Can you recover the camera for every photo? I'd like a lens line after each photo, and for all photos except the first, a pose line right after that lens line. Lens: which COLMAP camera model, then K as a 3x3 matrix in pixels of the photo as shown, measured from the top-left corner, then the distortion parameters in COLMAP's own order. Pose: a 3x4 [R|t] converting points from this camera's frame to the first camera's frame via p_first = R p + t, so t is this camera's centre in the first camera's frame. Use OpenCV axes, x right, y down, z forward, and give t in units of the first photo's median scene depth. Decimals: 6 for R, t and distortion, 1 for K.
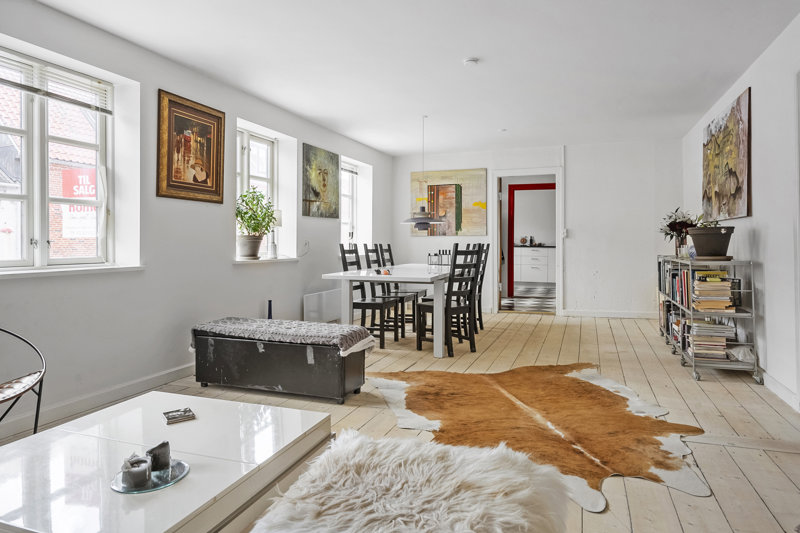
lens RADIAL K [[485.4, 0, 400.6], [0, 485.4, 242.1], [0, 0, 1]] dist [0.040055, 0.000504]
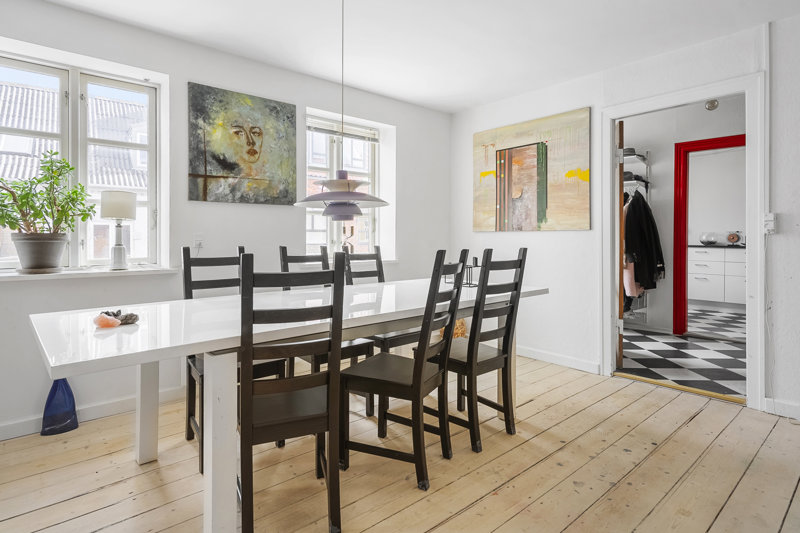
lens RADIAL K [[425.3, 0, 398.1], [0, 425.3, 238.7], [0, 0, 1]] dist [0.001340, 0.000979]
pose [[0.880150, -0.000317, -0.474696, 0.218632], [0.000743, 0.999999, 0.000710, -0.004447], [0.474696, -0.000978, 0.880150, 0.492791]]
